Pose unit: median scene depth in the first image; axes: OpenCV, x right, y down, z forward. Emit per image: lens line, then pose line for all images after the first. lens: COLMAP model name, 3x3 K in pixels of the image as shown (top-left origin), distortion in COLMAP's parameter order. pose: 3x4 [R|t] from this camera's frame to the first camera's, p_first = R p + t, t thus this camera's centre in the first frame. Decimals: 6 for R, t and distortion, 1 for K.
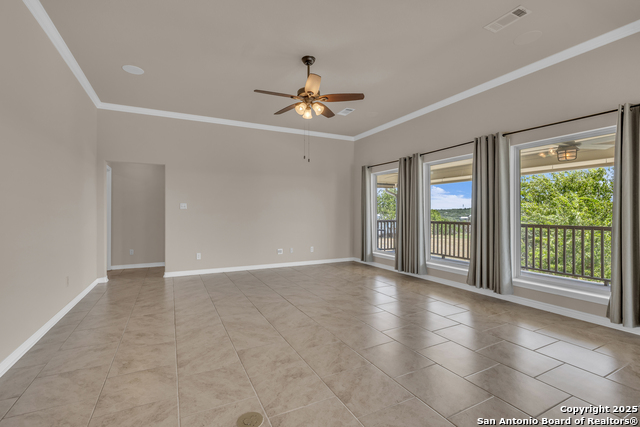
lens RADIAL K [[288.3, 0, 316.2], [0, 288.3, 208.3], [0, 0, 1]] dist [-0.013330, 0.001595]
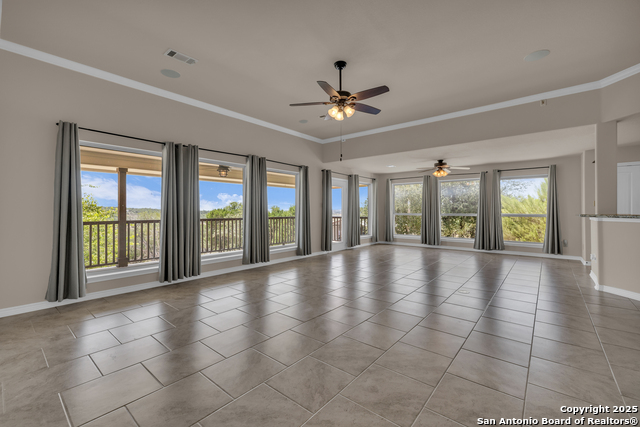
lens RADIAL K [[272.1, 0, 321.6], [0, 272.1, 211.0], [0, 0, 1]] dist [0.005019, 0.000882]
pose [[-0.397756, -0.005799, 0.917473, -0.586150], [-0.014979, 0.999888, -0.000174, 0.013024], [-0.917369, -0.013812, -0.397798, 0.938583]]
